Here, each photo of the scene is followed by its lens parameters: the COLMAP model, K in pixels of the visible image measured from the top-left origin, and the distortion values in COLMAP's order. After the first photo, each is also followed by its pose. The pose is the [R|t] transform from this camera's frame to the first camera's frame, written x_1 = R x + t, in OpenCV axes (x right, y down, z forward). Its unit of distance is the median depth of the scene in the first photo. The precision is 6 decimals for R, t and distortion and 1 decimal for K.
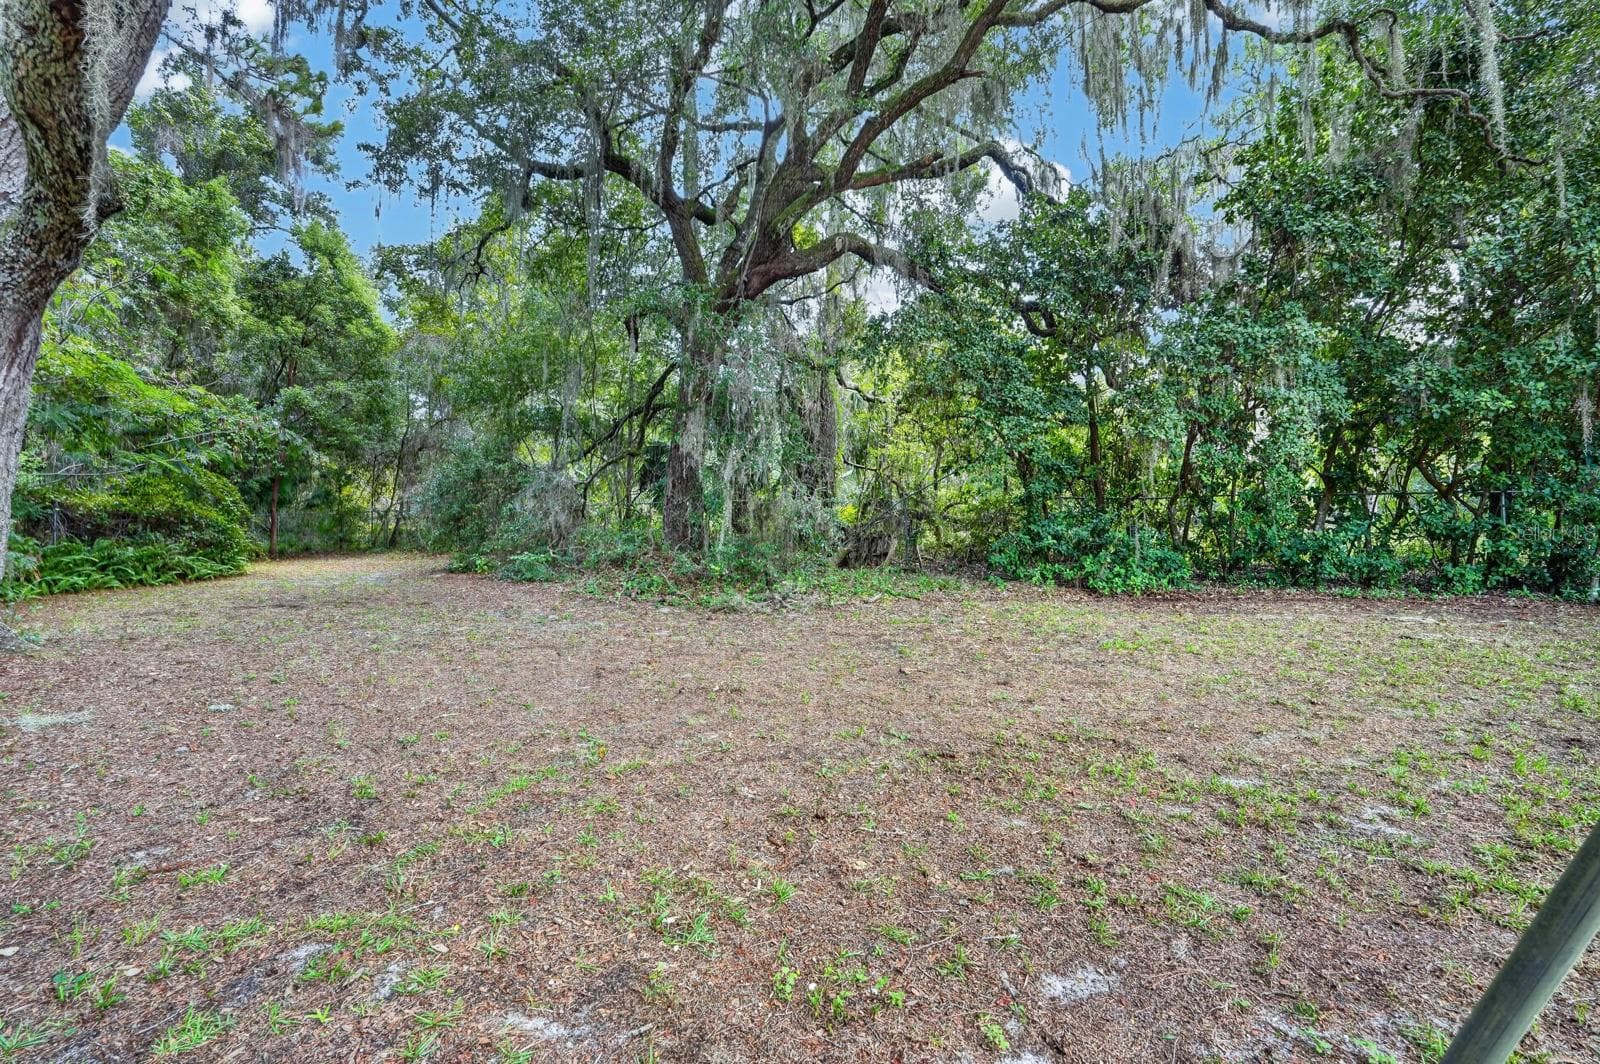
lens RADIAL K [[715.3, 0, 801.5], [0, 715.3, 533.4], [0, 0, 1]] dist [-0.000336, 0.001061]
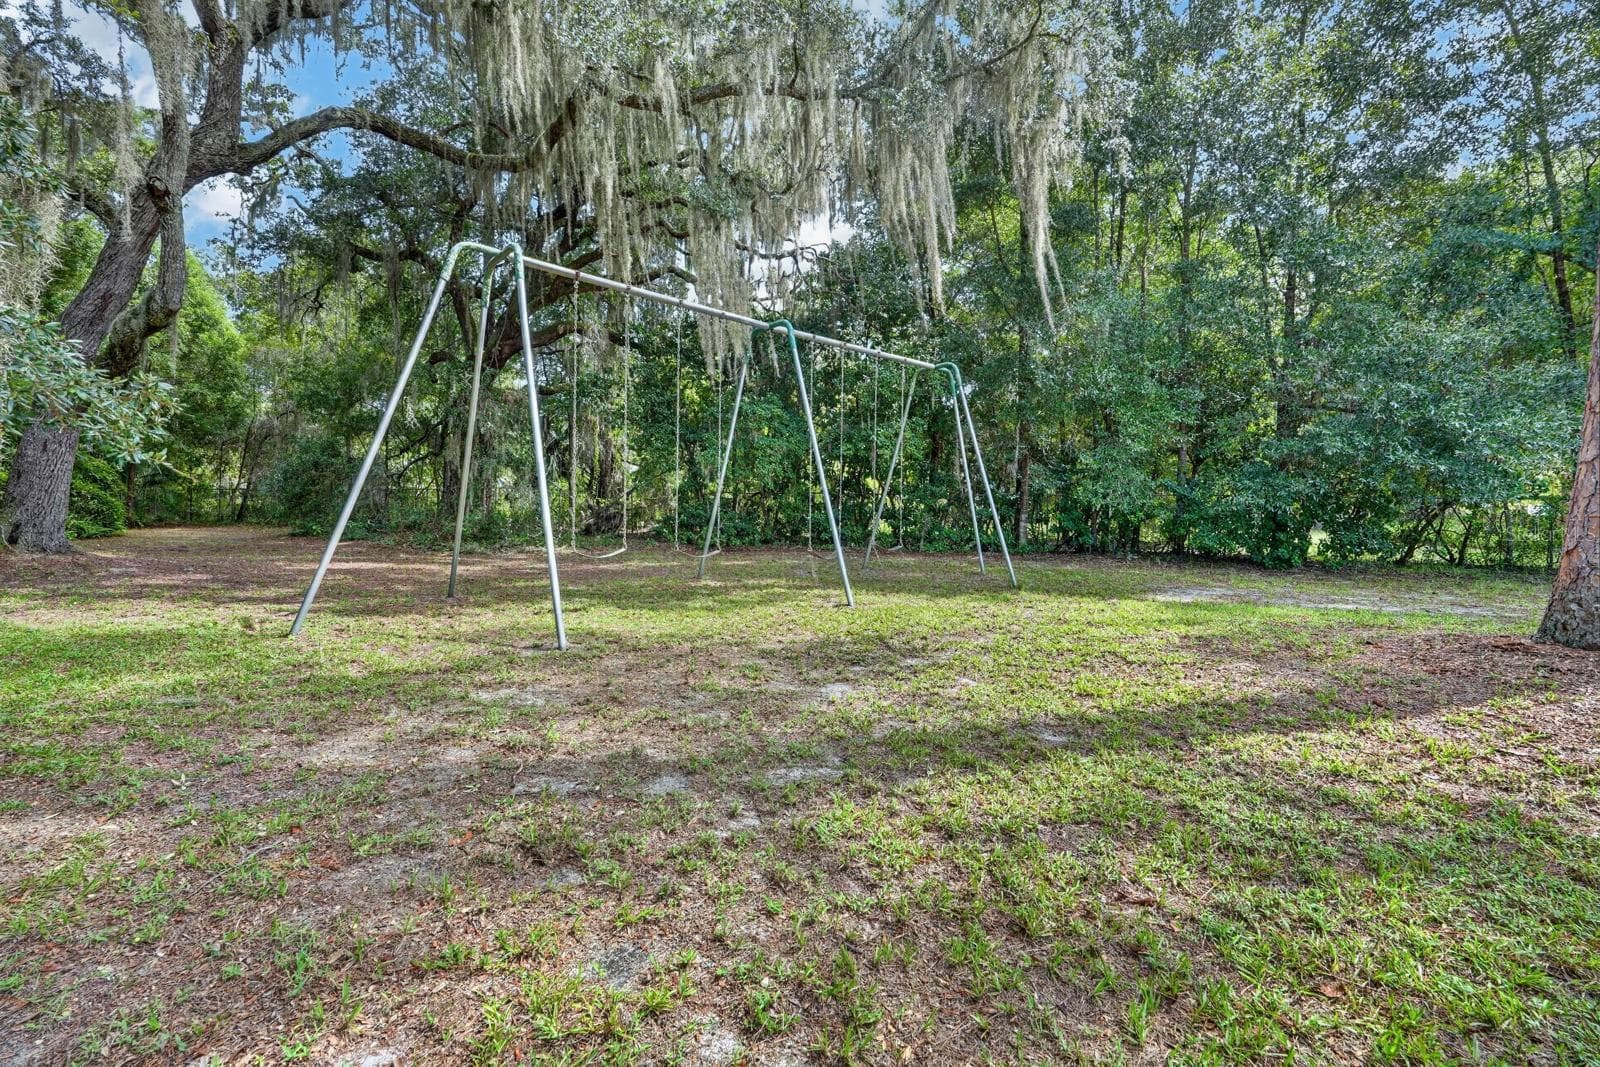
lens RADIAL K [[715.3, 0, 798.3], [0, 715.3, 533.4], [0, 0, 1]] dist [-0.000336, 0.001061]
pose [[0.987472, 0.012122, 0.157328, 0.185525], [-0.015412, 0.999687, 0.019711, 0.006005], [-0.157040, -0.021889, 0.987350, -0.376753]]
